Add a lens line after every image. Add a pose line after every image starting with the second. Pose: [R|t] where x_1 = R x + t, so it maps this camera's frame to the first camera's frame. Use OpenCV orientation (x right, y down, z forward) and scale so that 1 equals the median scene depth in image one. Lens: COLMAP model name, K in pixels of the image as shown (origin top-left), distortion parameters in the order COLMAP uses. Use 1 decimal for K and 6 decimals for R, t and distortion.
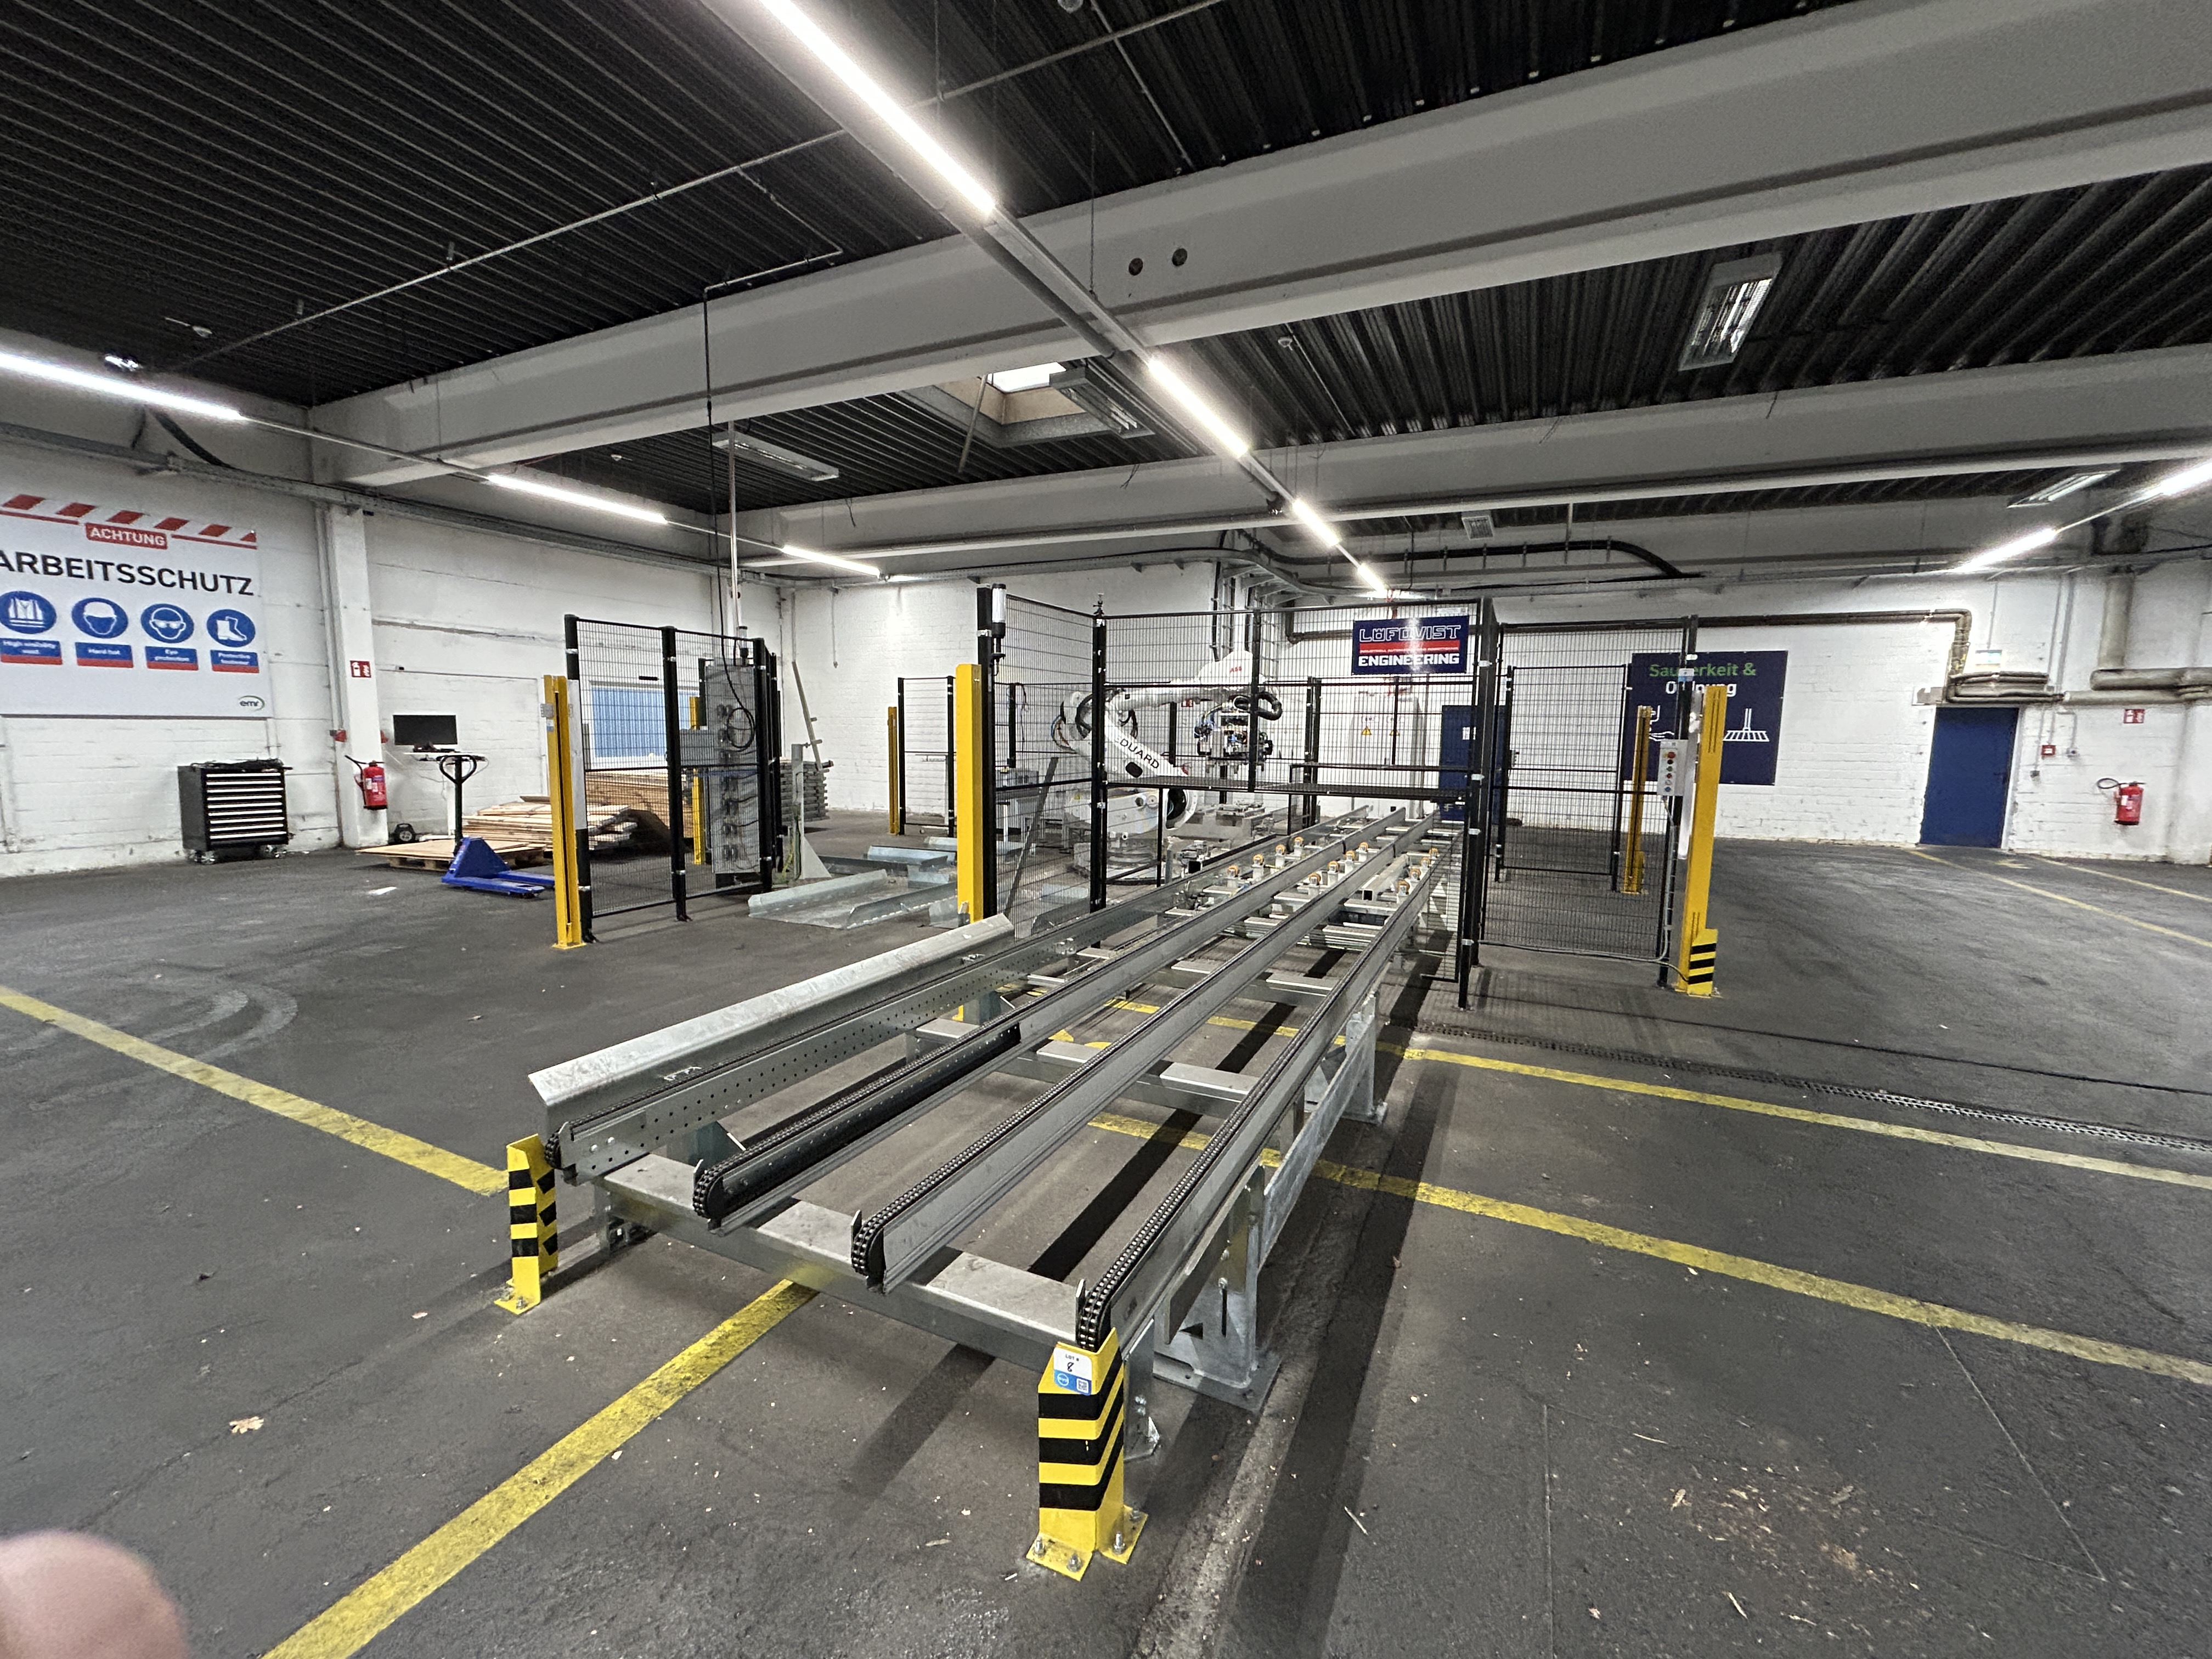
lens RADIAL K [[884.4, 0, 1104.3], [0, 884.4, 829.6], [0, 0, 1]] dist [-0.000149, 0.000134]
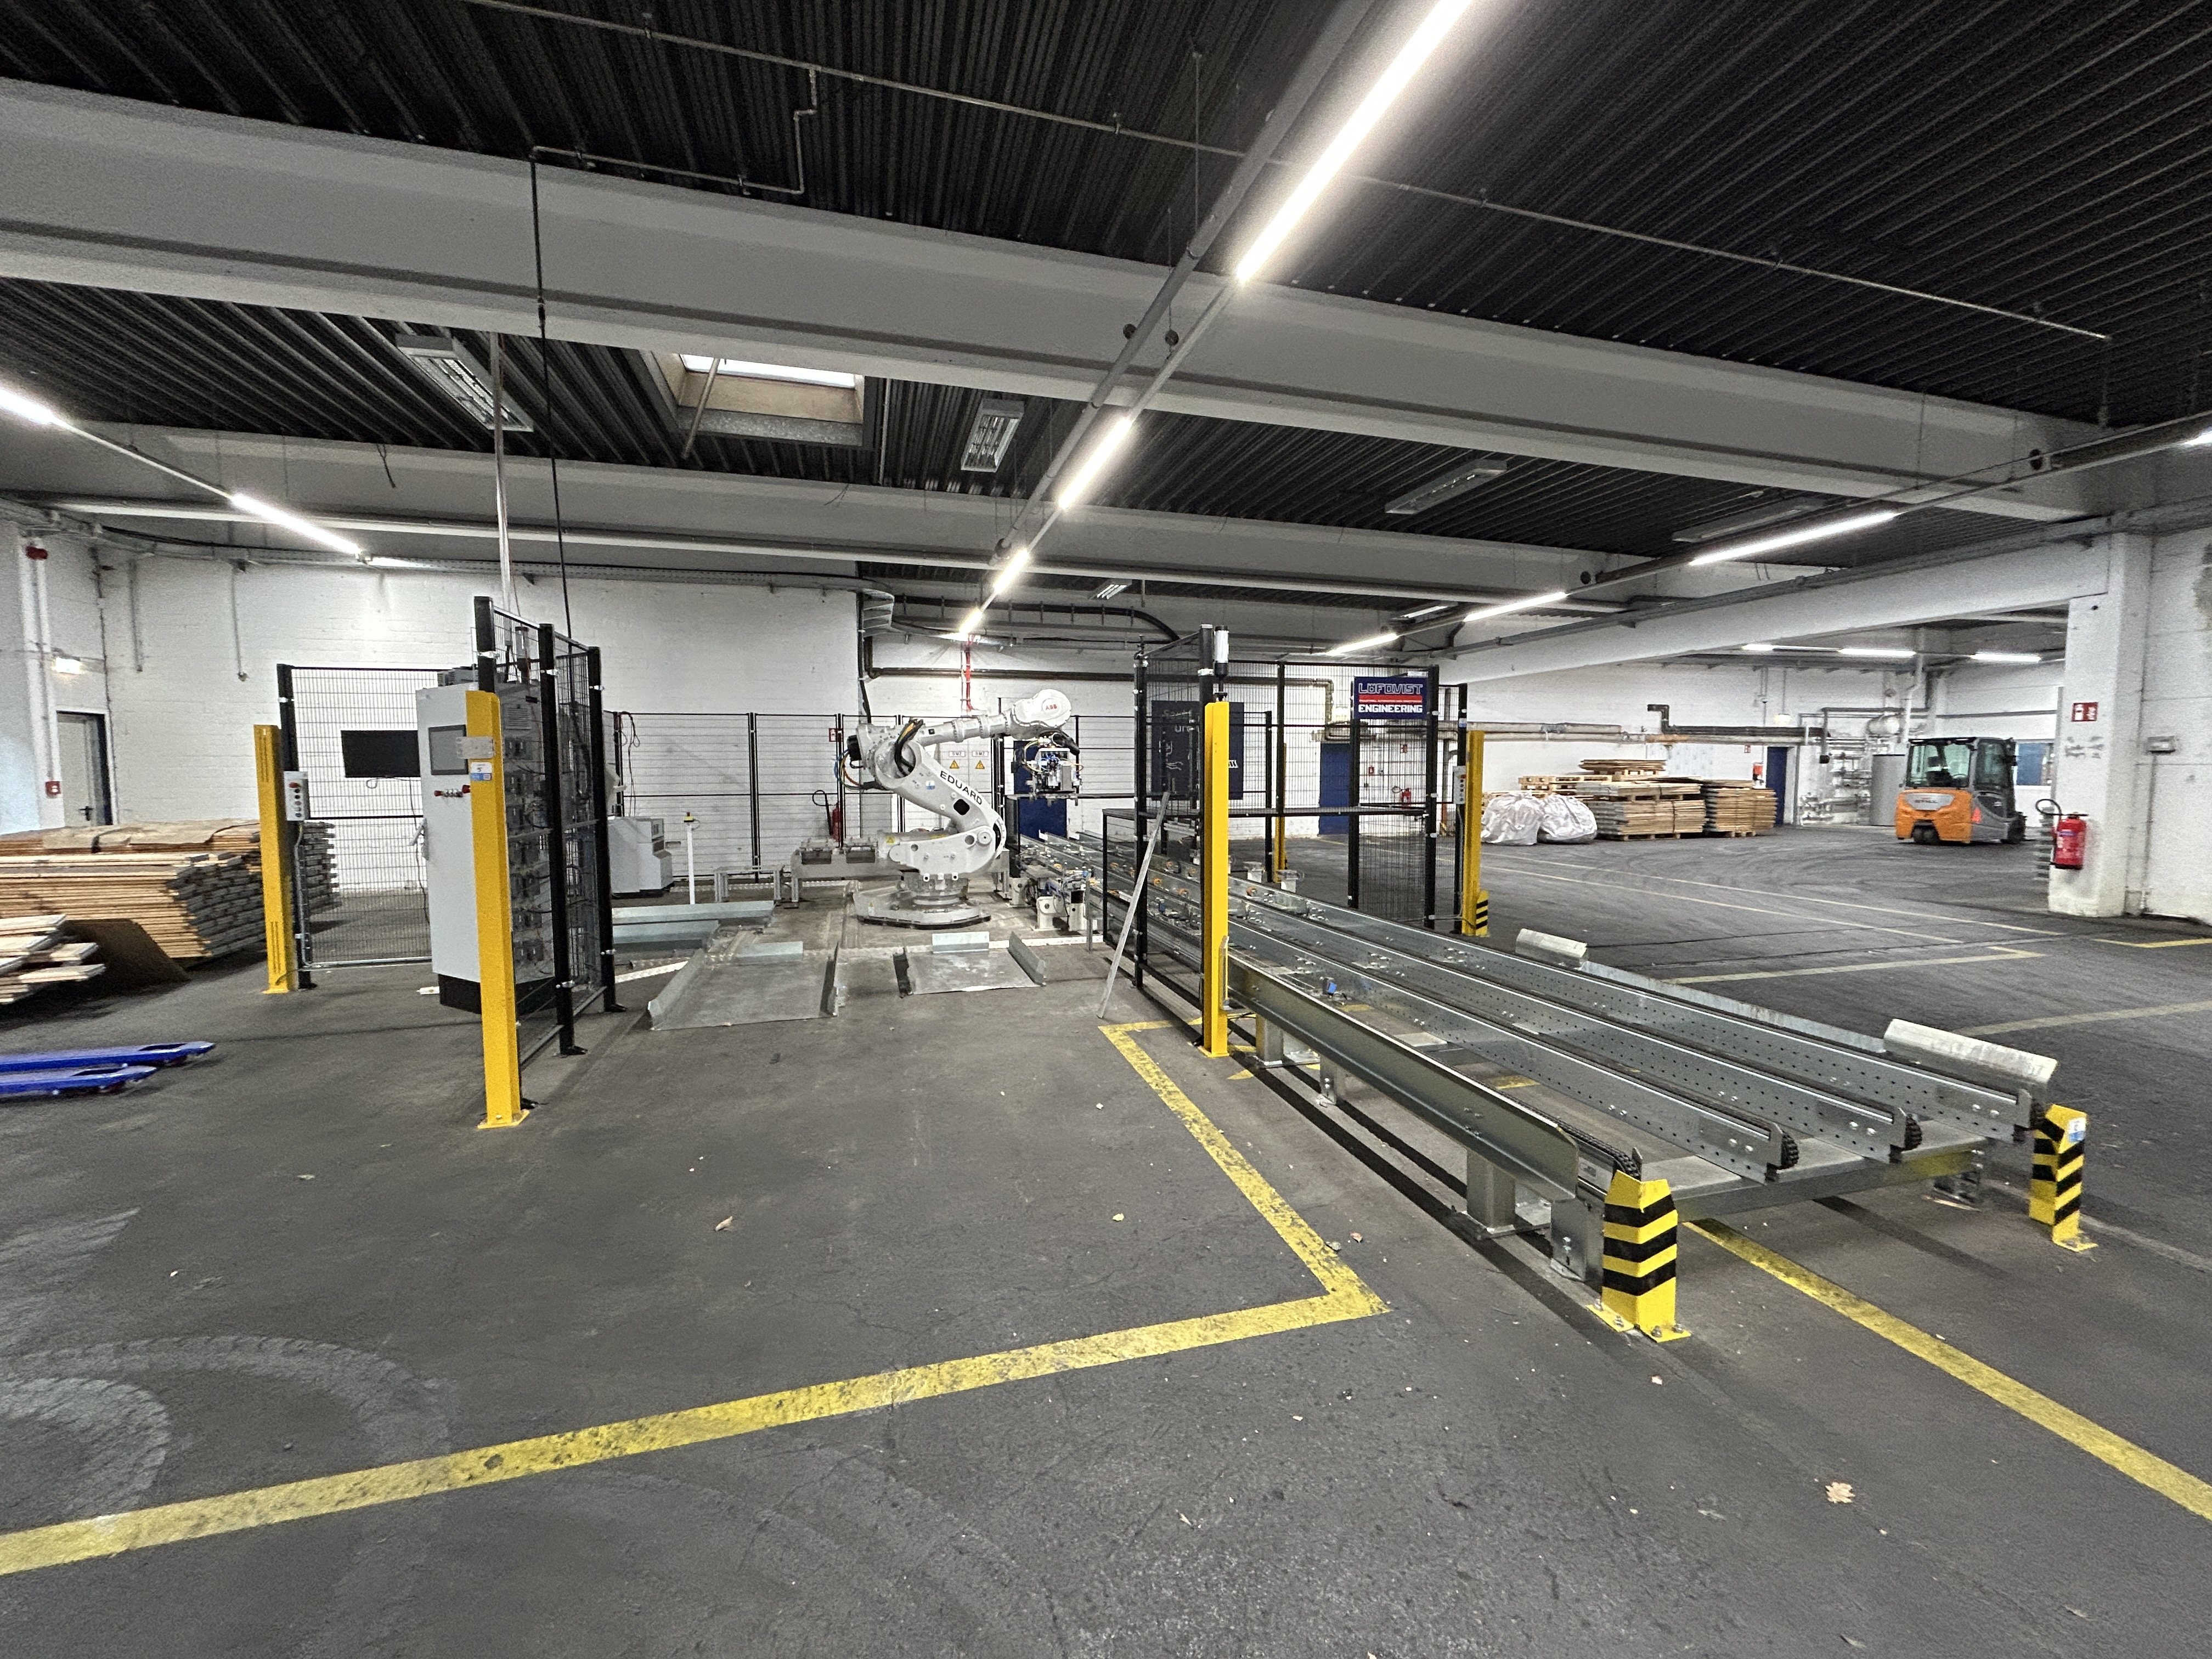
lens RADIAL K [[884.4, 0, 1104.3], [0, 884.4, 829.6], [0, 0, 1]] dist [-0.000149, 0.000134]
pose [[0.754771, -0.062259, 0.653027, -0.400754], [0.087229, 0.996171, -0.005845, -0.019871], [-0.650163, 0.061375, 0.757312, 0.139500]]
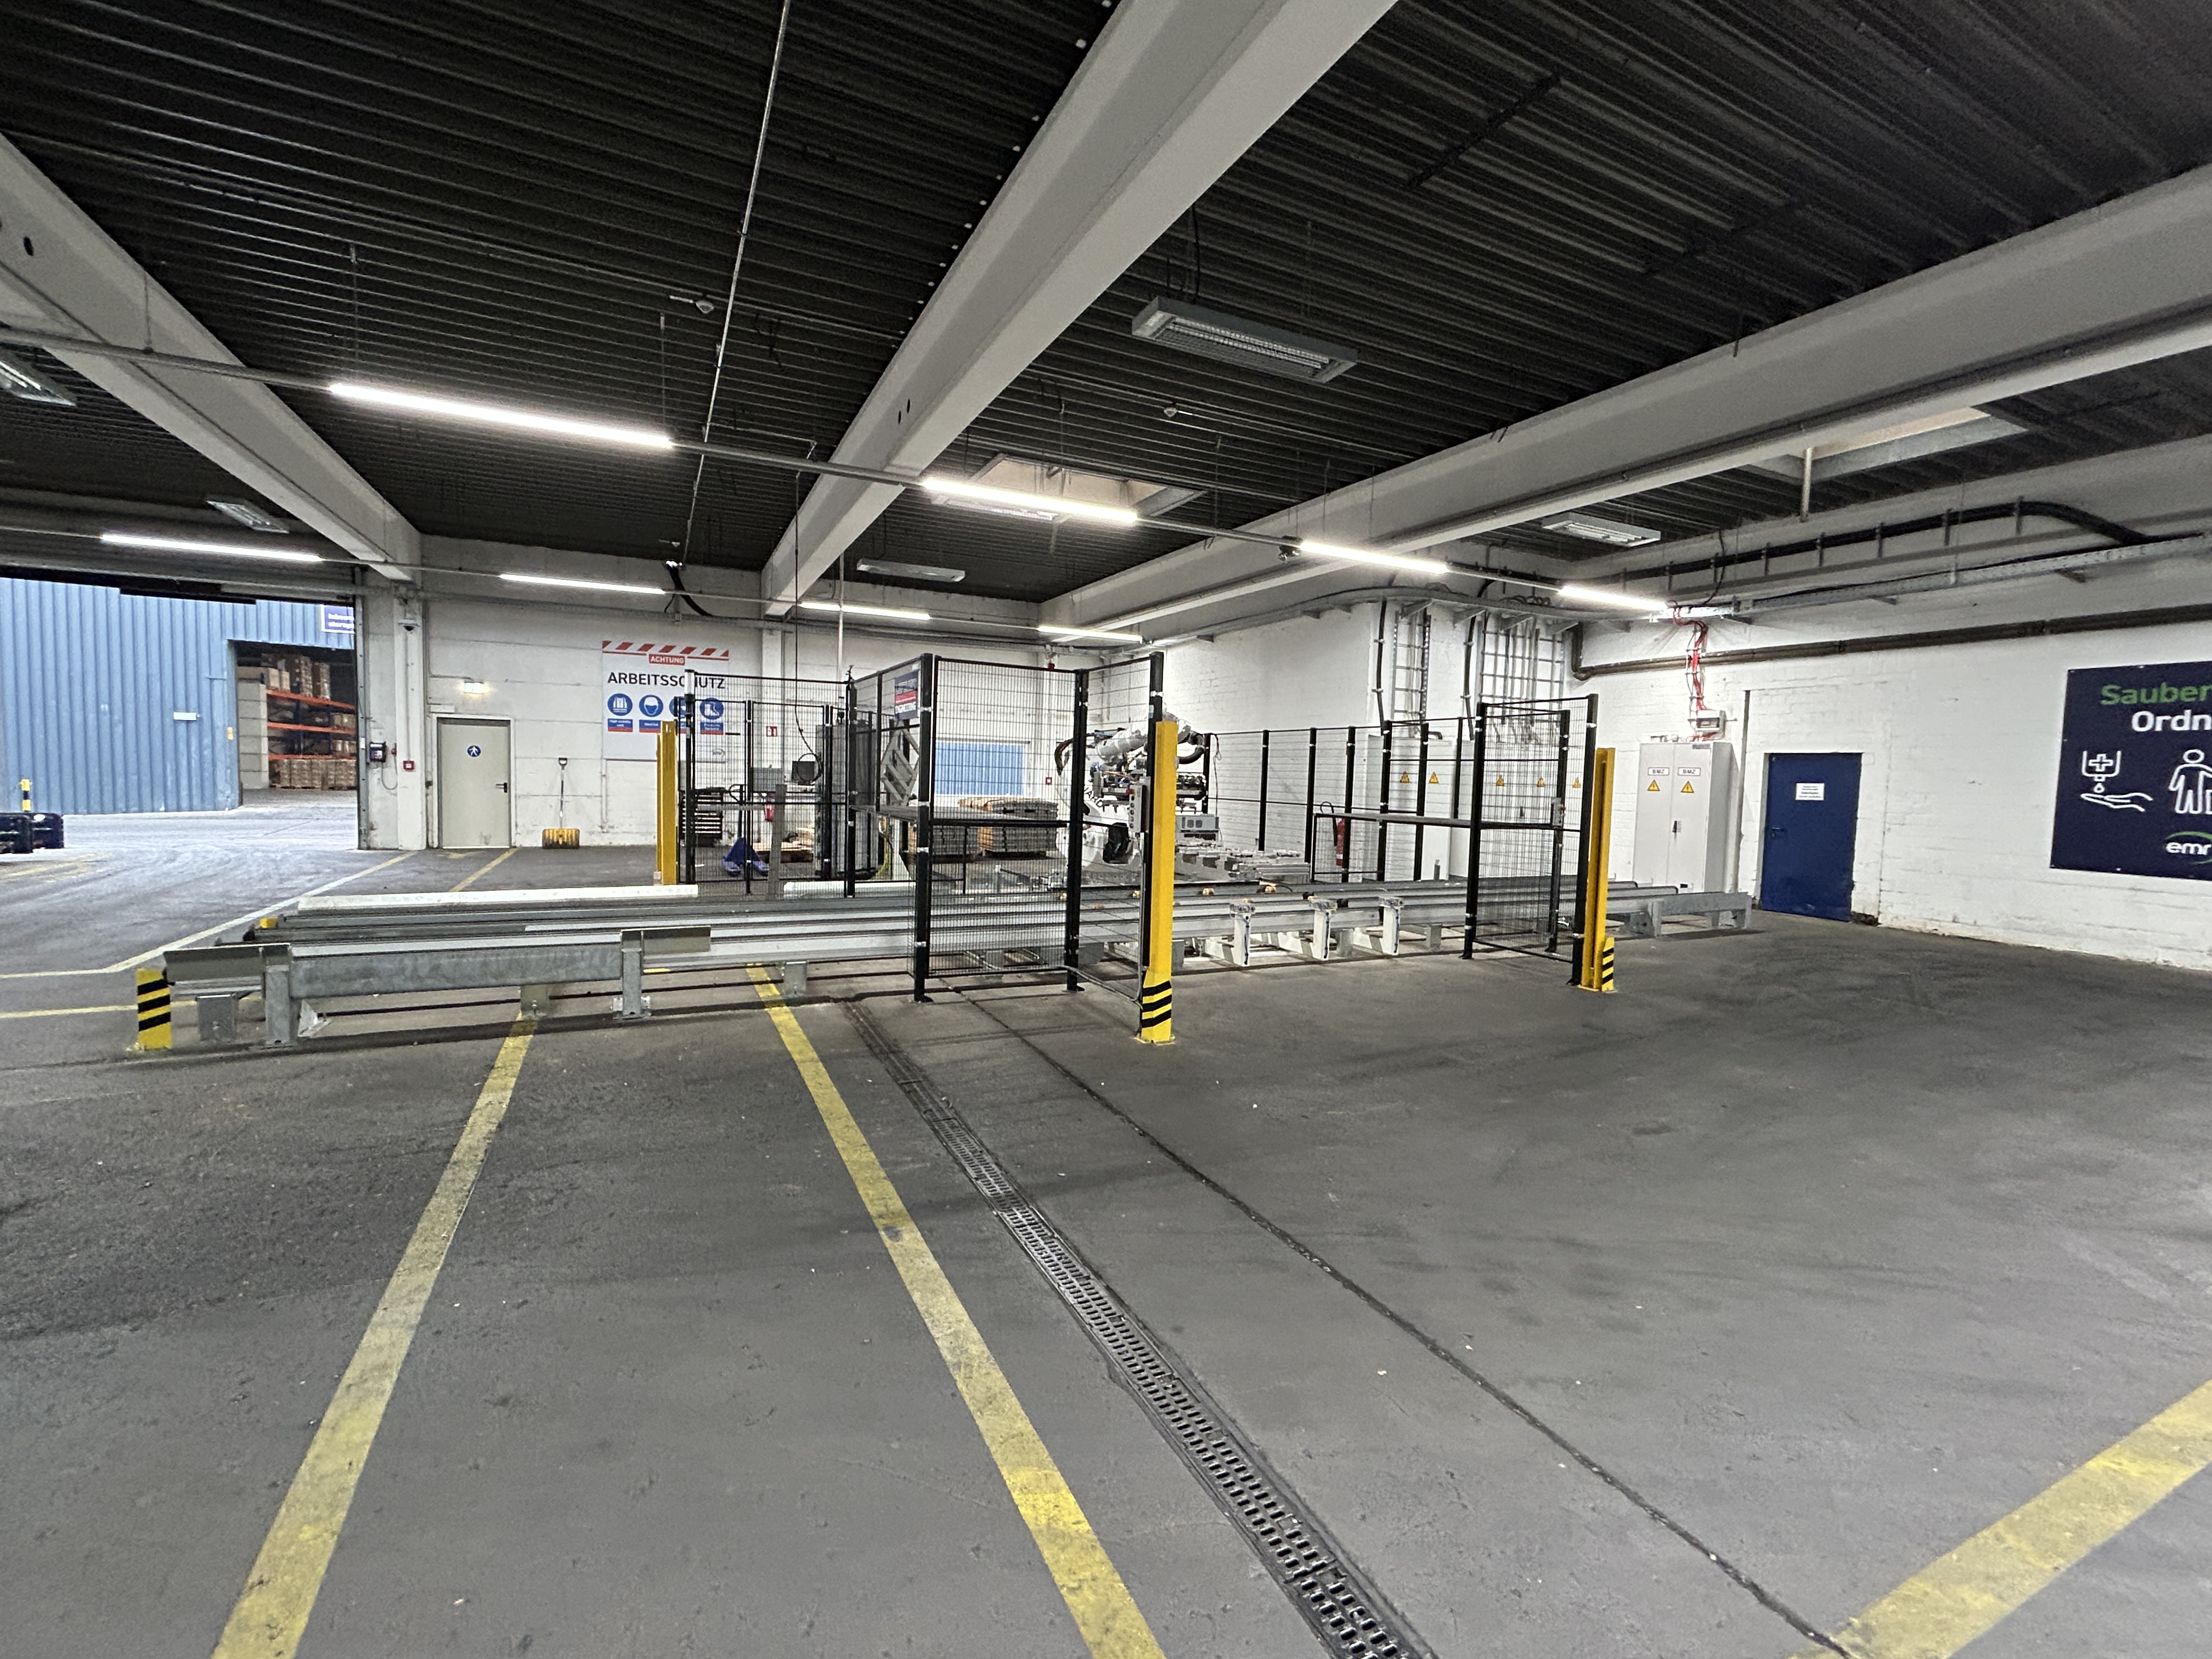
lens RADIAL K [[936.8, 0, 1122.3], [0, 936.8, 827.5], [0, 0, 1]] dist [-0.000796, 0.000337]
pose [[0.788528, 0.043496, -0.613458, 0.663166], [-0.087282, 0.995314, -0.041620, 0.001868], [0.608773, 0.086363, 0.788630, 0.088081]]
